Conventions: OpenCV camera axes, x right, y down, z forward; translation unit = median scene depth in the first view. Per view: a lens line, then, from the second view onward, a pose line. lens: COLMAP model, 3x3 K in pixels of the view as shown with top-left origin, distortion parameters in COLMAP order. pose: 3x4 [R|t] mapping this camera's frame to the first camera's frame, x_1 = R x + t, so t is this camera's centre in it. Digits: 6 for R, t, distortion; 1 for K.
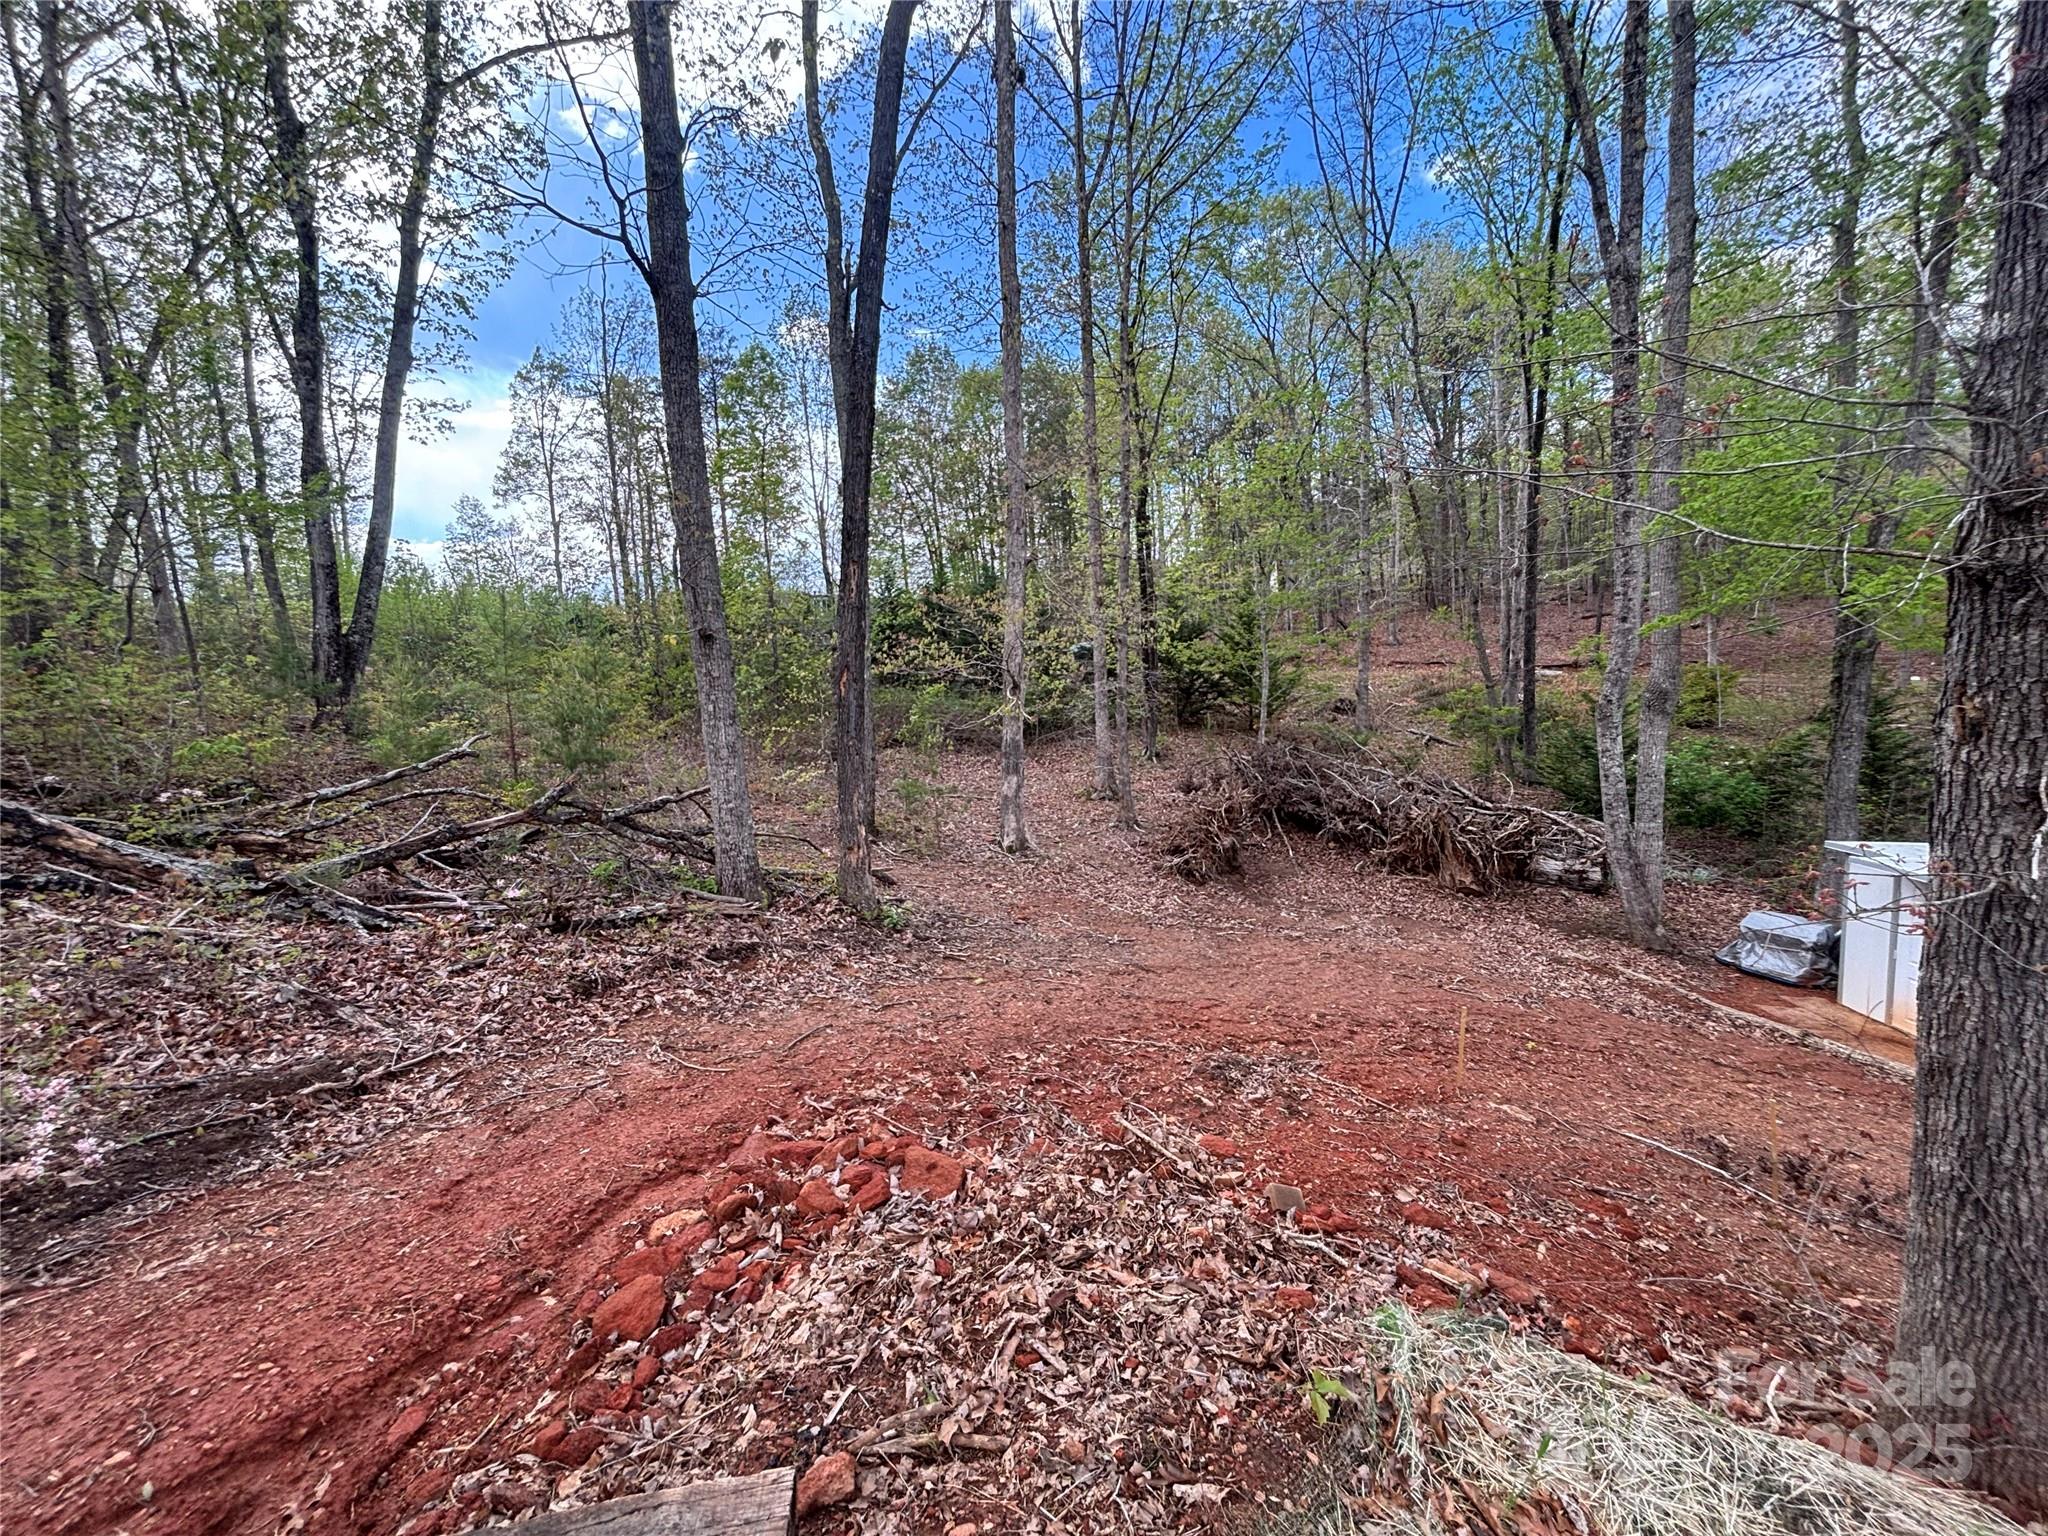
lens RADIAL K [[823.0, 0, 1034.4], [0, 823.0, 763.8], [0, 0, 1]] dist [0.010431, -0.001090]
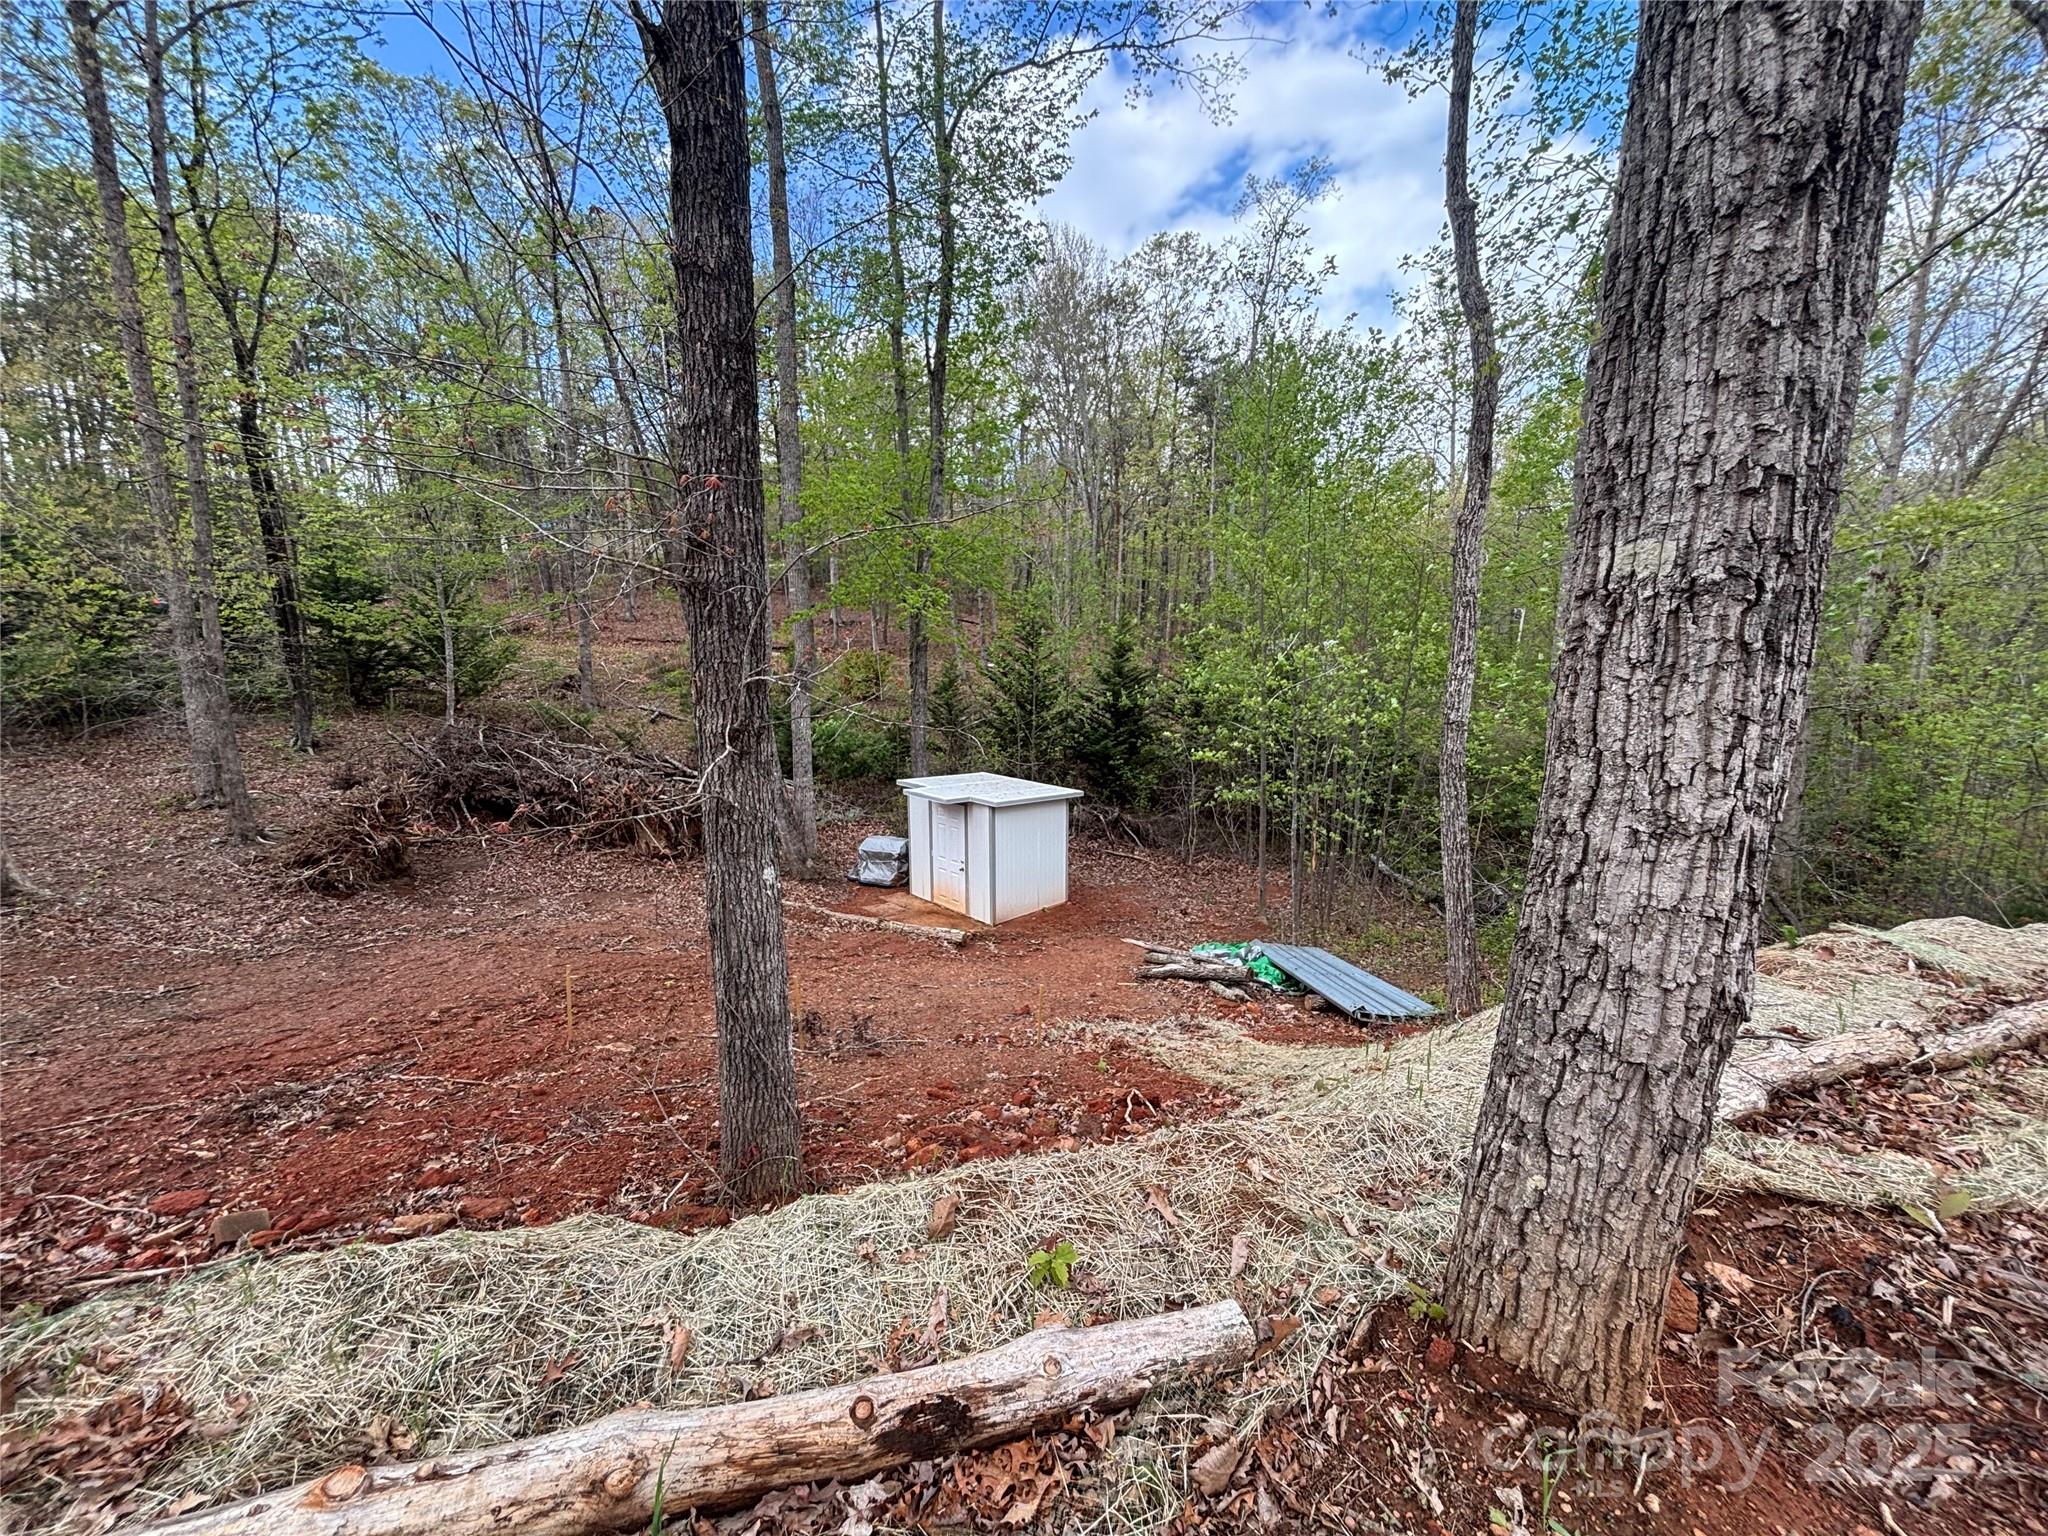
lens RADIAL K [[823.0, 0, 1026.0], [0, 823.0, 769.6], [0, 0, 1]] dist [0.010431, -0.001090]
pose [[0.693134, -0.077877, 0.716589, 0.097826], [0.053046, 0.996962, 0.057038, 0.007537], [-0.718854, -0.001522, 0.695159, -0.085682]]
